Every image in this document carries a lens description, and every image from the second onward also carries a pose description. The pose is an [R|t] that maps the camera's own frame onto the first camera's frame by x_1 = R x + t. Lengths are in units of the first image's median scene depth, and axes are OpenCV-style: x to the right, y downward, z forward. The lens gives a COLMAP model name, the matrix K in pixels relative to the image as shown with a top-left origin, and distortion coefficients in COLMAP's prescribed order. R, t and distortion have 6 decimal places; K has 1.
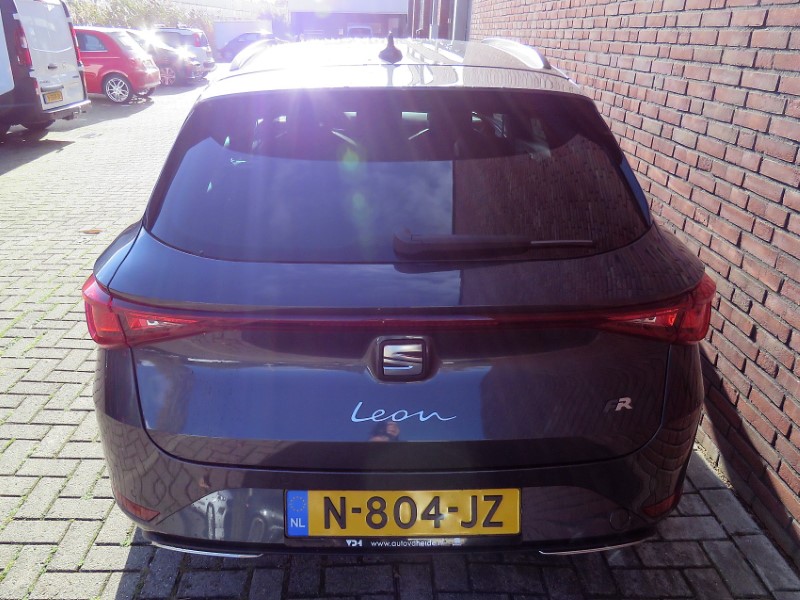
lens RADIAL K [[618.1, 0, 400.0], [0, 618.1, 300.0], [0, 0, 1]] dist [-0.002465, -0.000642]
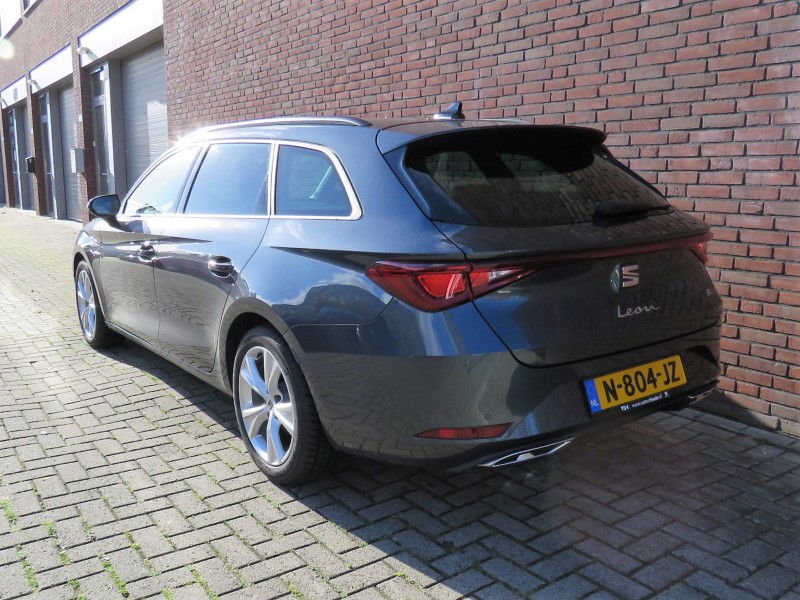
lens RADIAL K [[699.6, 0, 400.3], [0, 699.6, 313.2], [0, 0, 1]] dist [-0.004147, 0.001471]
pose [[0.824988, -0.136982, 0.548298, -1.392970], [0.245132, 0.960900, -0.128771, 0.259078], [-0.509220, 0.240640, 0.826310, -0.156947]]
